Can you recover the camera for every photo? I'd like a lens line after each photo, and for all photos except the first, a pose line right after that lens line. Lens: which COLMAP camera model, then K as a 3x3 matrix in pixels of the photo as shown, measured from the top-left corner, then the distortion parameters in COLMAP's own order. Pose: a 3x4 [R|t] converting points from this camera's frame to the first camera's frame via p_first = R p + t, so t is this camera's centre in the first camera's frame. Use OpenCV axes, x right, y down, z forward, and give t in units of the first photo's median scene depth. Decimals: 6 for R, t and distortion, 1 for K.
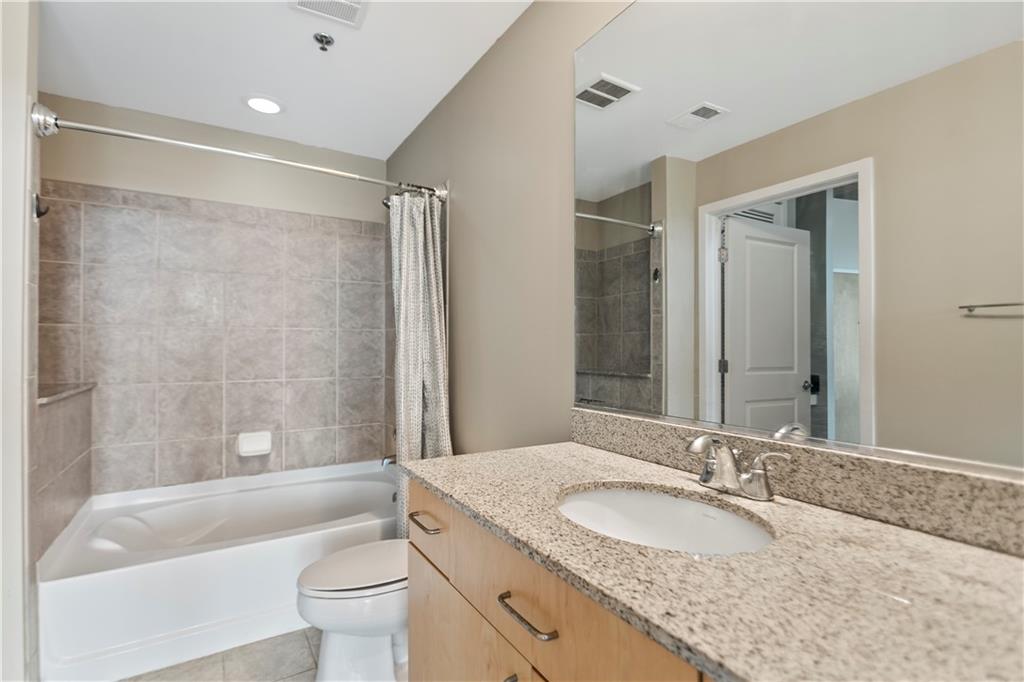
lens RADIAL K [[496.4, 0, 511.9], [0, 496.4, 345.0], [0, 0, 1]] dist [0.008217, -0.000994]
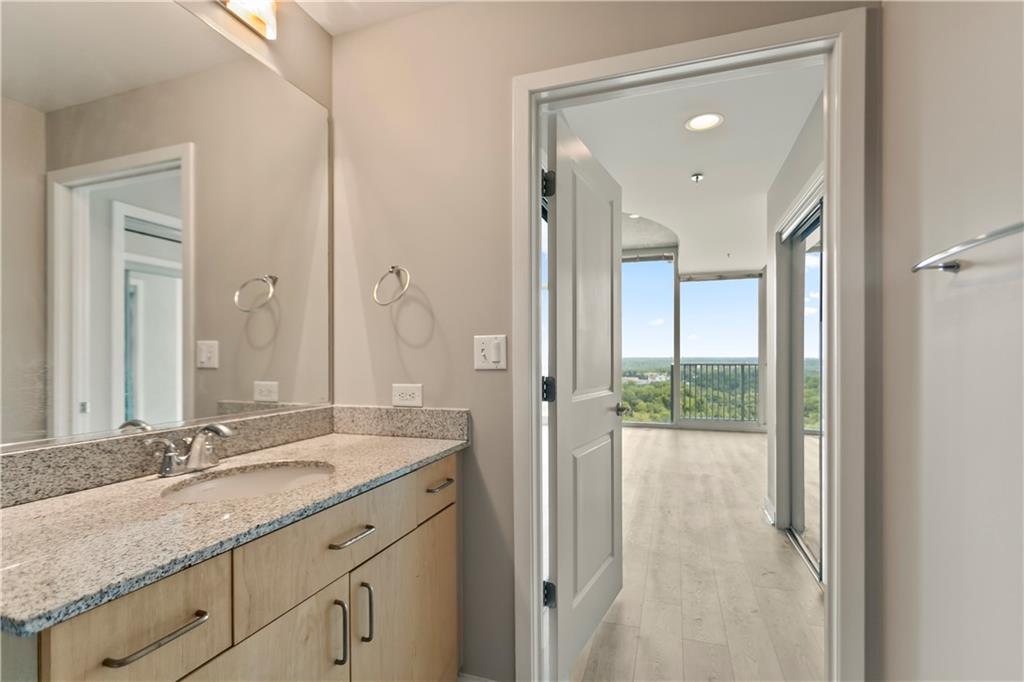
lens RADIAL K [[496.4, 0, 520.7], [0, 496.4, 357.5], [0, 0, 1]] dist [0.008217, -0.000994]
pose [[-0.660612, 0.003294, 0.750720, -1.214537], [0.002959, 0.999994, -0.001784, 0.012005], [-0.750722, 0.001043, -0.660618, 1.379726]]
